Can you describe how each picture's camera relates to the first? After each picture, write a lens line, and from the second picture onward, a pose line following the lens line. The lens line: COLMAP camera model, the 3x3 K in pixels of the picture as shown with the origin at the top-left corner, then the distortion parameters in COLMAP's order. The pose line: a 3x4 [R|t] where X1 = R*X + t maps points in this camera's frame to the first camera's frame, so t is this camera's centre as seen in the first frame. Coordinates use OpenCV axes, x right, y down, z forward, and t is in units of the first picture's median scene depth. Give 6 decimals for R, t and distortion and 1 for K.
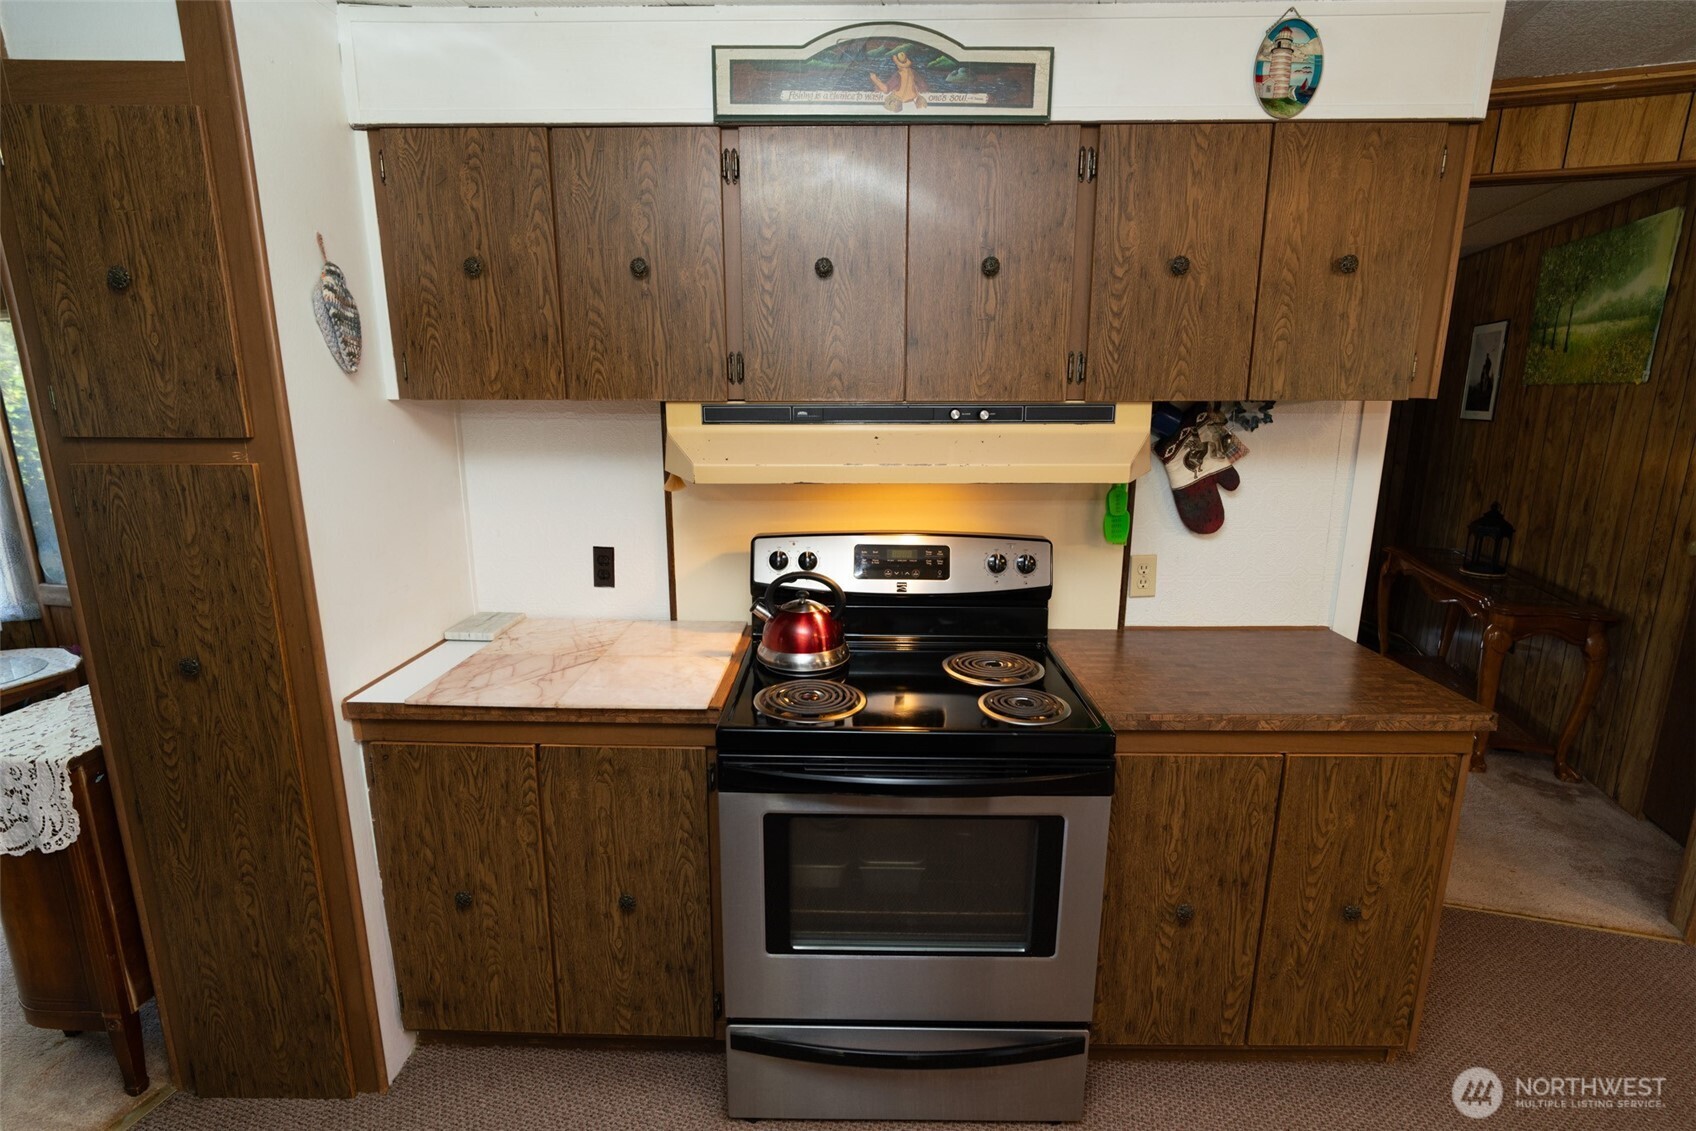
lens RADIAL K [[790.6, 0, 845.0], [0, 790.6, 568.8], [0, 0, 1]] dist [-0.019026, 0.009975]
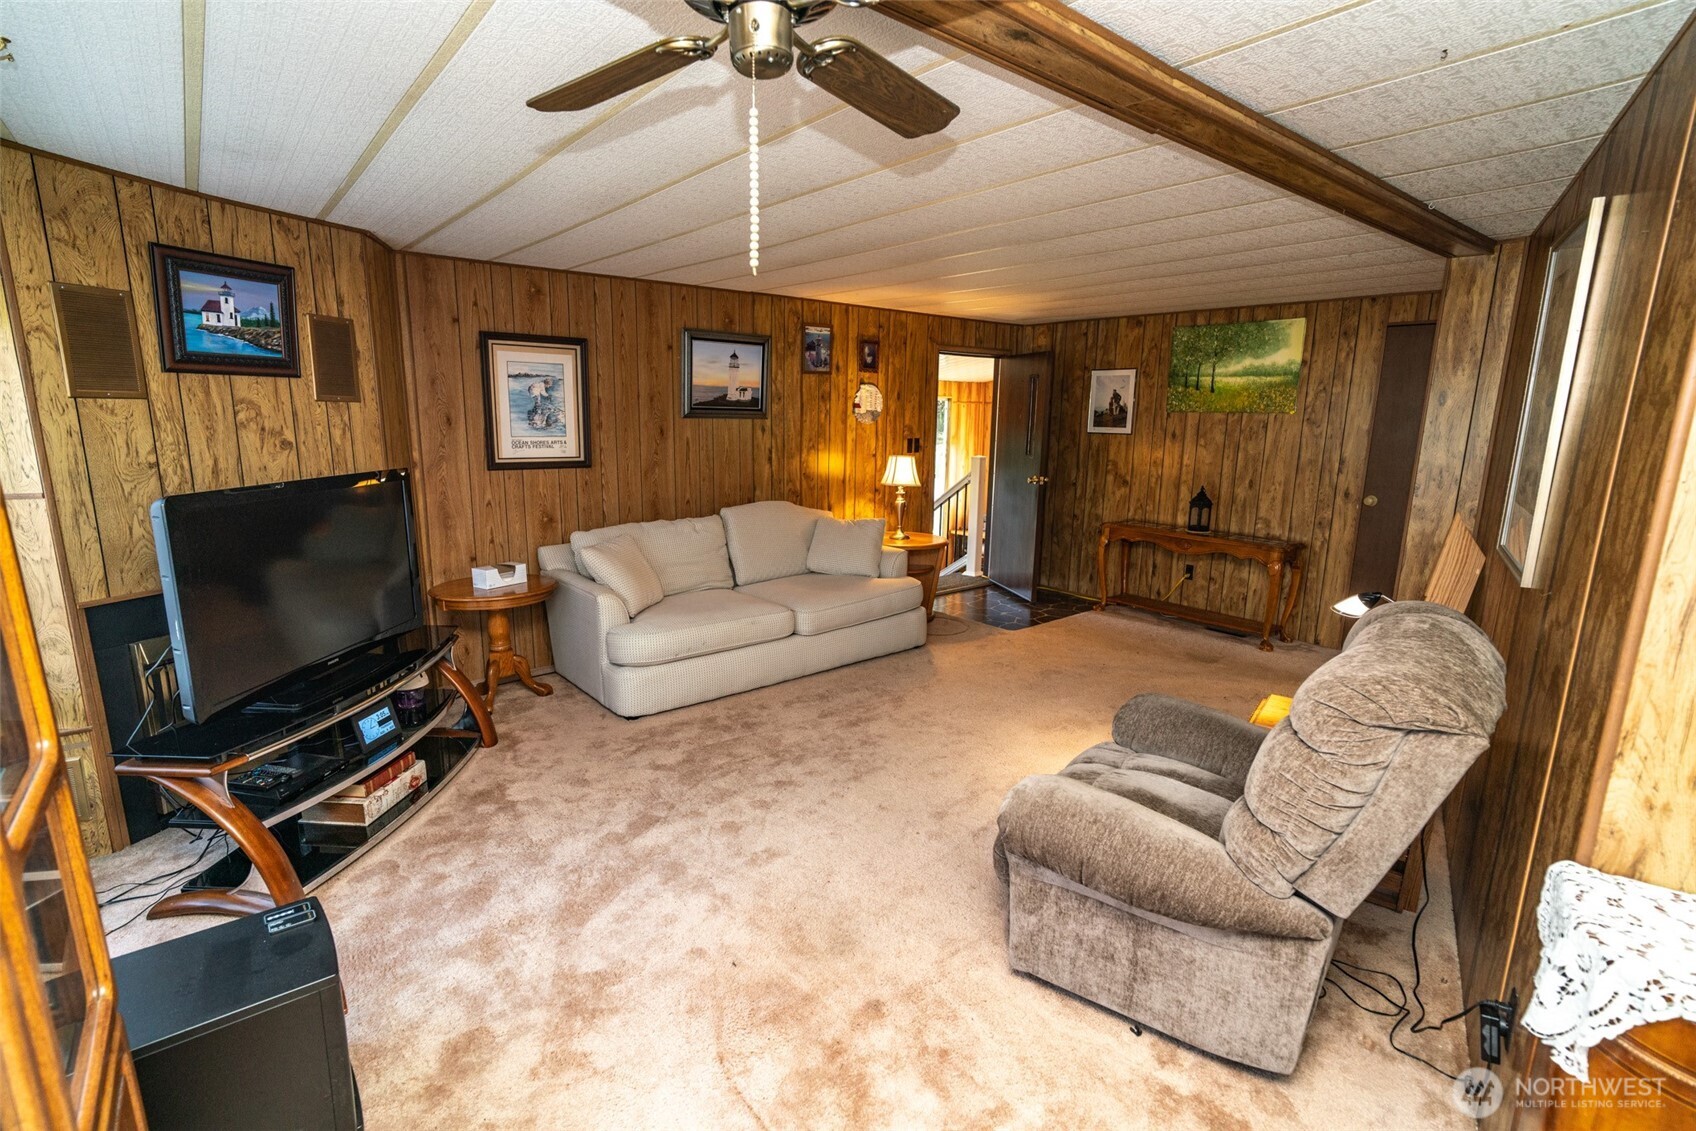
lens RADIAL K [[790.6, 0, 845.0], [0, 790.6, 568.8], [0, 0, 1]] dist [-0.019026, 0.009975]
pose [[0.543239, -0.157838, 0.824609, -0.967955], [0.169158, 0.982605, 0.076641, -0.178993], [-0.822361, 0.097855, 0.560488, 0.783136]]
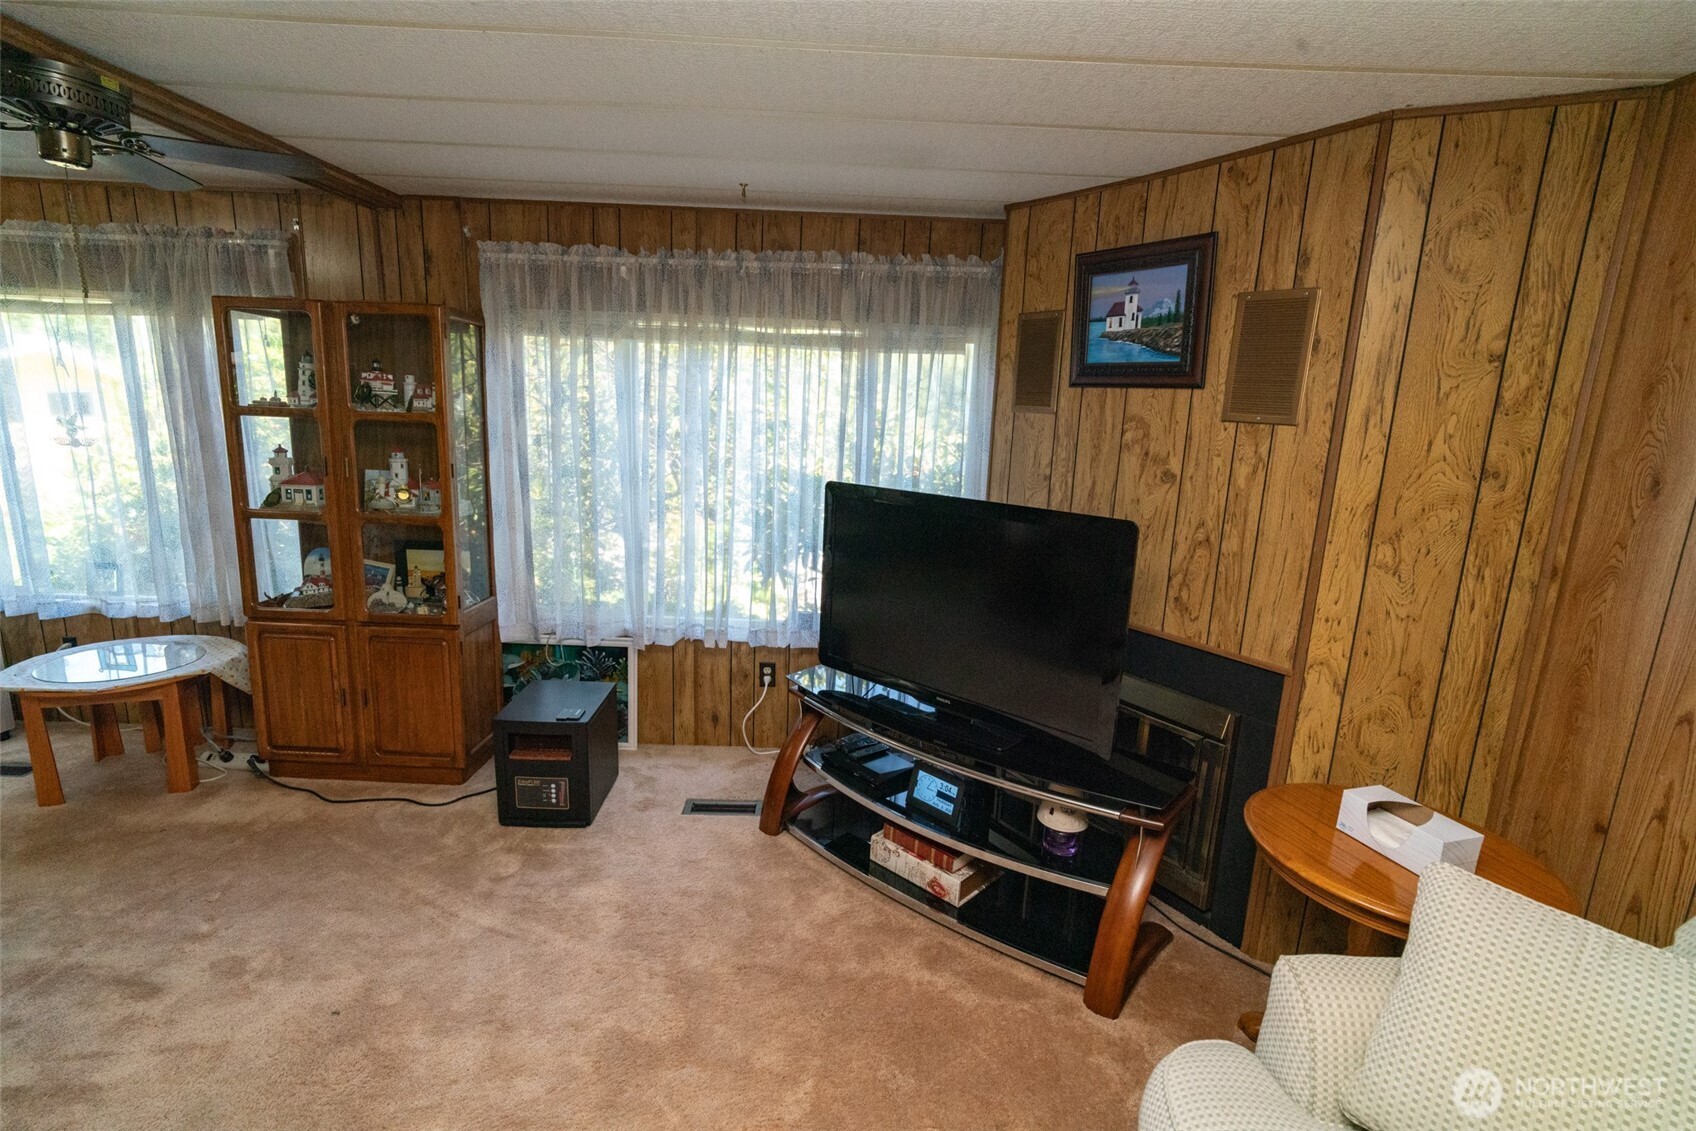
lens RADIAL K [[790.6, 0, 845.0], [0, 790.6, 568.8], [0, 0, 1]] dist [-0.019026, 0.009975]
pose [[0.312105, 0.208355, -0.926919, 0.081734], [-0.248649, 0.959561, 0.131969, -0.310169], [0.916932, 0.189289, 0.351291, 1.351799]]
